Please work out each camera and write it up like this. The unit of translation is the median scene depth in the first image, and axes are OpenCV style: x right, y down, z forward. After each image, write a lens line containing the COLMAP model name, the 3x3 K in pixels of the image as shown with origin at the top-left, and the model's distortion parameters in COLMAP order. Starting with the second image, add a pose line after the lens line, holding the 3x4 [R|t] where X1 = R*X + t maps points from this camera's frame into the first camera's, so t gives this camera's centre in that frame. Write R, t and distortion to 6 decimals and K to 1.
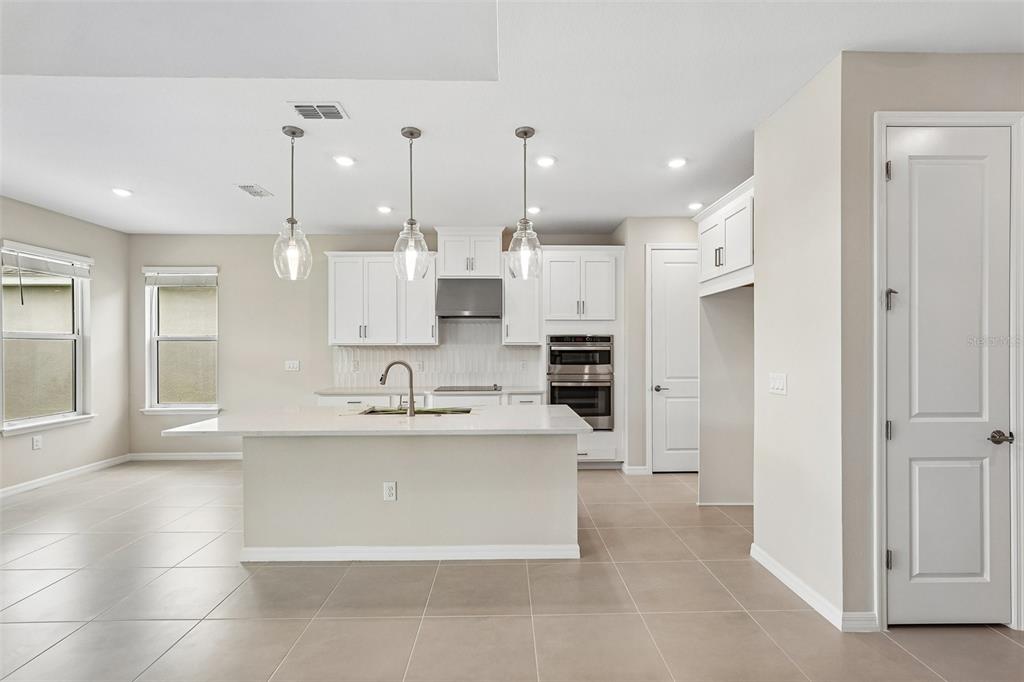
lens RADIAL K [[452.7, 0, 508.8], [0, 452.7, 349.8], [0, 0, 1]] dist [-0.007435, 0.003931]
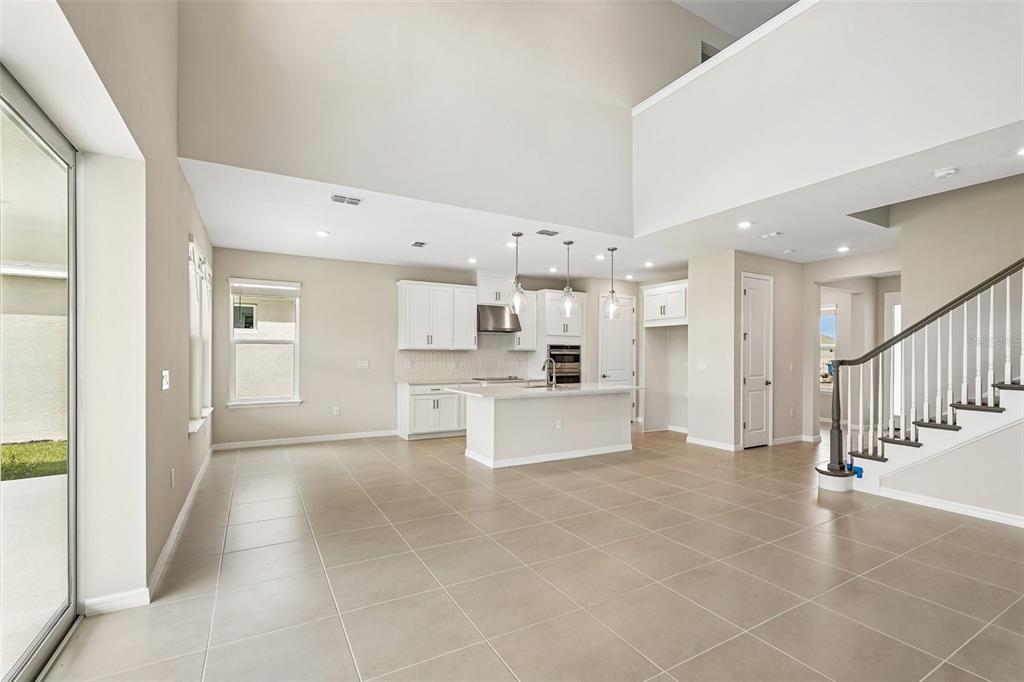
lens RADIAL K [[452.7, 0, 510.5], [0, 452.7, 356.3], [0, 0, 1]] dist [-0.007435, 0.003931]
pose [[0.878111, 0.004362, 0.478436, -0.809484], [-0.004752, 0.999989, -0.000395, 0.010855], [-0.478433, -0.001926, 0.878122, -0.360198]]
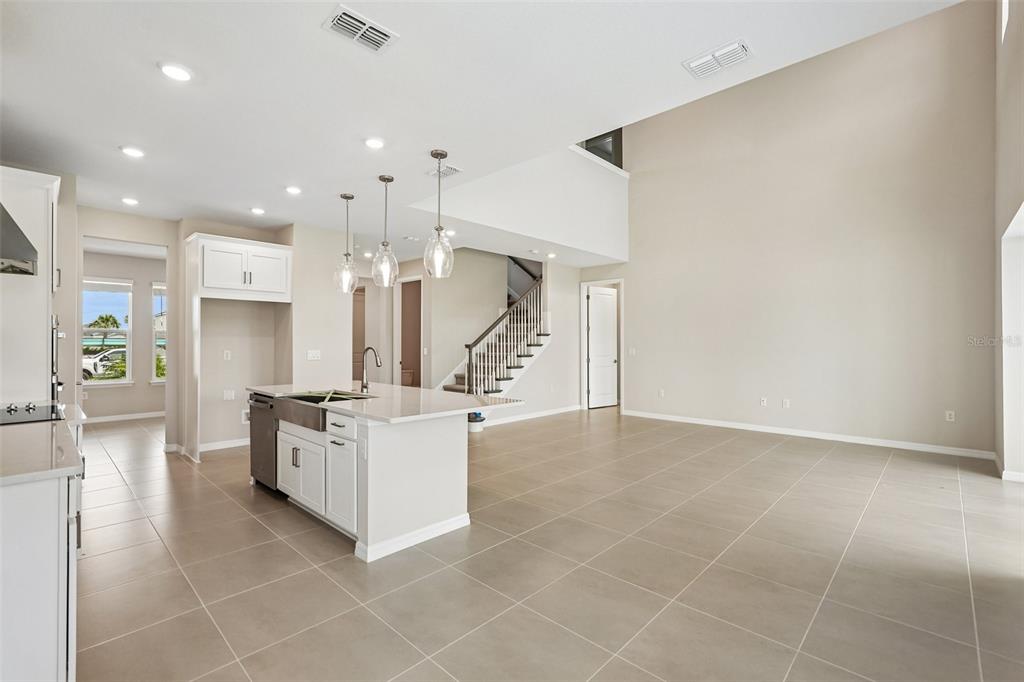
lens RADIAL K [[452.7, 0, 517.7], [0, 452.7, 338.1], [0, 0, 1]] dist [-0.007435, 0.003931]
pose [[-0.712401, 0.006177, 0.701745, -0.851729], [0.001145, 0.999970, -0.007640, 0.007039], [-0.701771, -0.004640, -0.712387, 0.984158]]
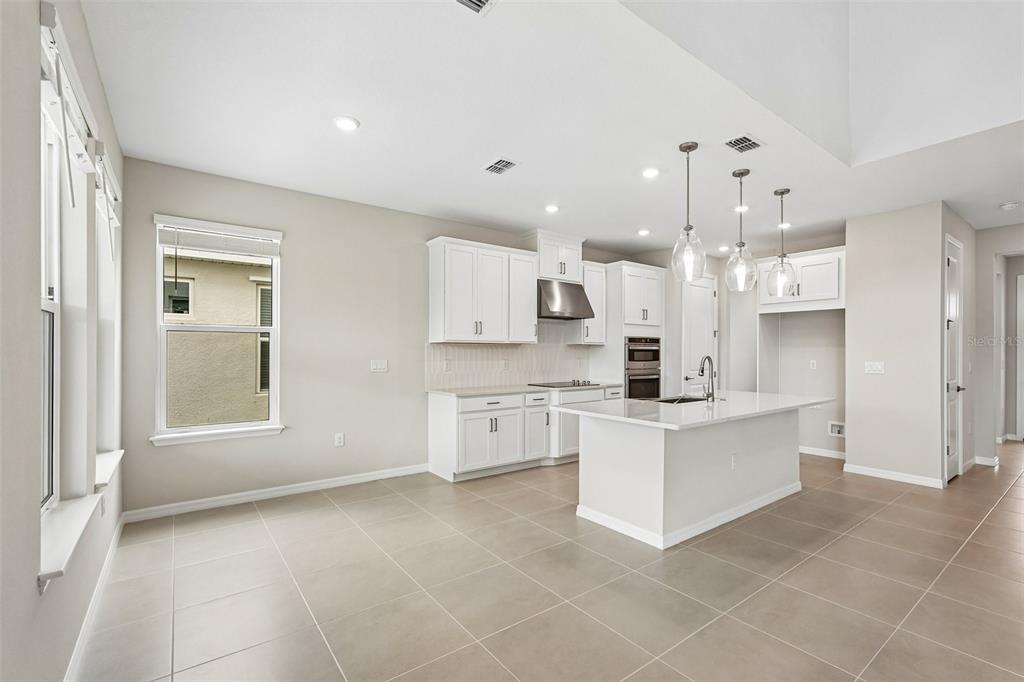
lens RADIAL K [[452.7, 0, 512.4], [0, 452.7, 351.4], [0, 0, 1]] dist [-0.007435, 0.003931]
pose [[0.812309, 0.004518, 0.583210, -0.852365], [-0.003927, 0.999990, -0.002277, 0.010675], [-0.583214, -0.000440, 0.812318, 0.207725]]
